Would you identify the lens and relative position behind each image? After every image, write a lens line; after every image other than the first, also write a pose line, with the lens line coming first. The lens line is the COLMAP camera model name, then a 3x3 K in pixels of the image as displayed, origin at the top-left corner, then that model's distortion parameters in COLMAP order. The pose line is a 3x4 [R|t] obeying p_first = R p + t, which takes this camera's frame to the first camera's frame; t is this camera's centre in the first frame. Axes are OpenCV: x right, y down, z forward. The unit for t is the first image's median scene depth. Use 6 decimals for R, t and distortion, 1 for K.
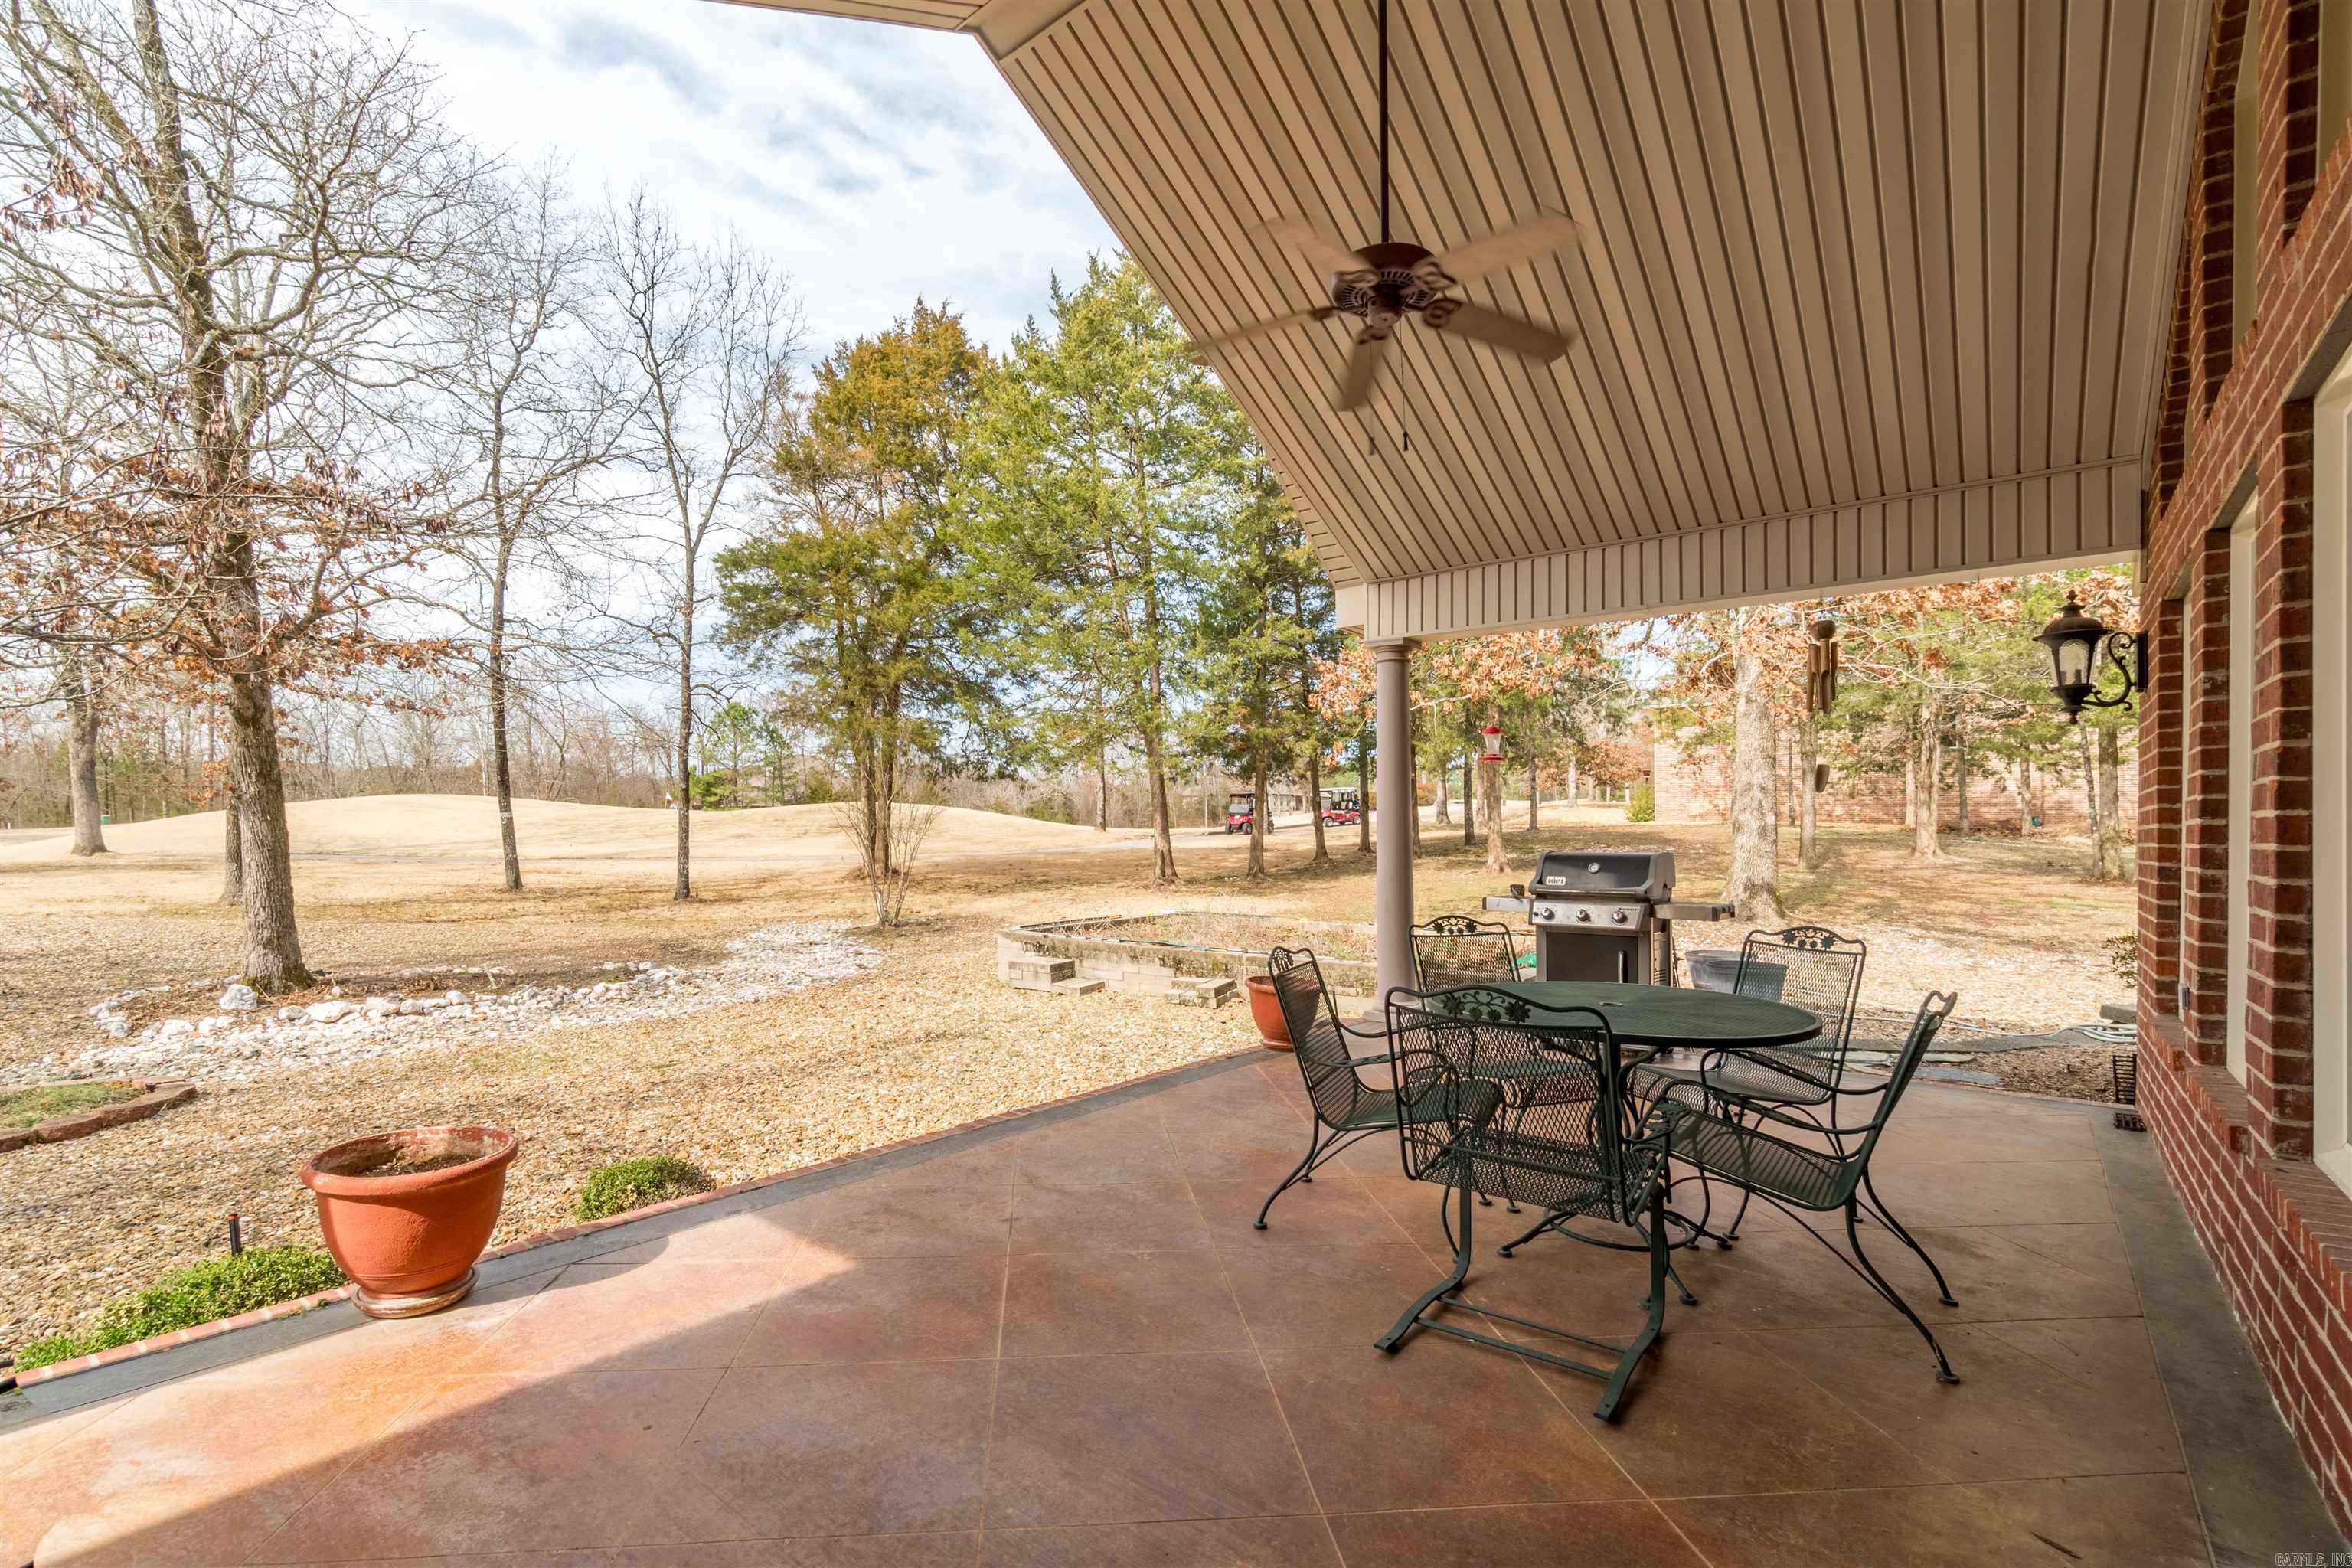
lens RADIAL K [[1005.2, 0, 1172.2], [0, 1005.2, 818.3], [0, 0, 1]] dist [-0.010502, 0.003971]
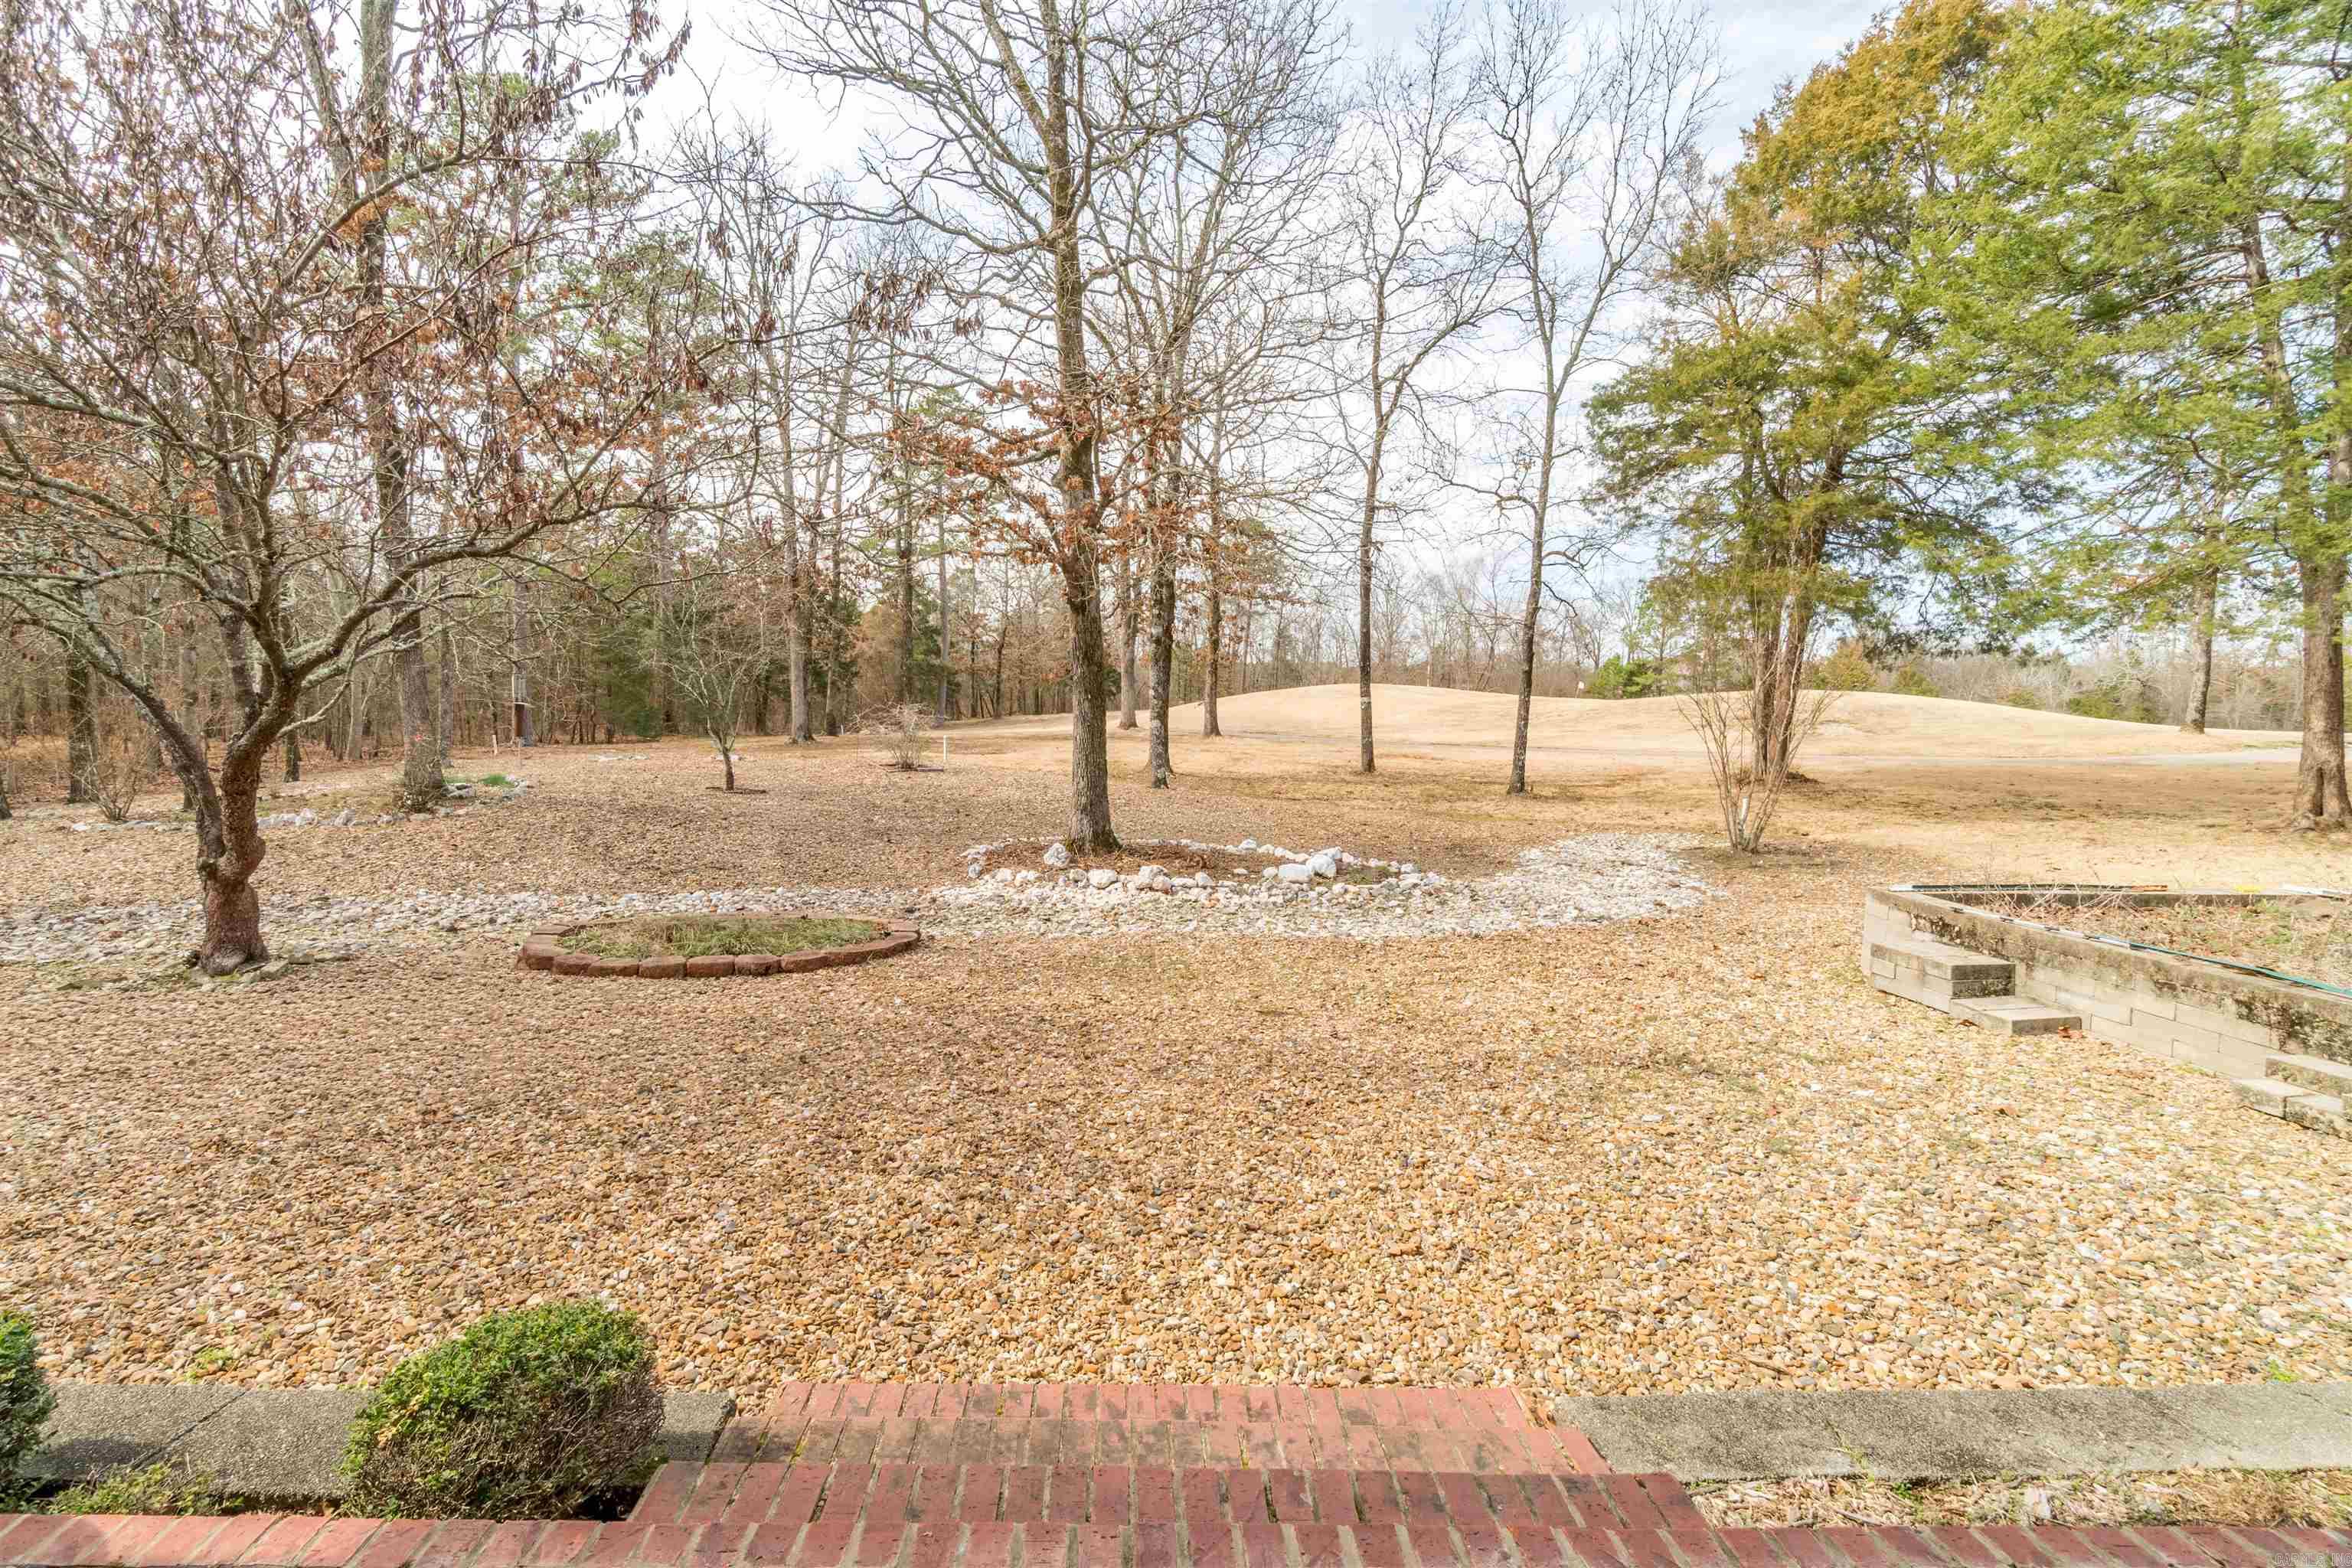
lens RADIAL K [[1005.2, 0, 1172.2], [0, 1005.2, 818.3], [0, 0, 1]] dist [-0.010502, 0.003971]
pose [[0.641530, 0.091899, -0.761574, 0.007700], [-0.009713, 0.993692, 0.111727, 0.003887], [0.767037, -0.064279, 0.638375, 0.166771]]
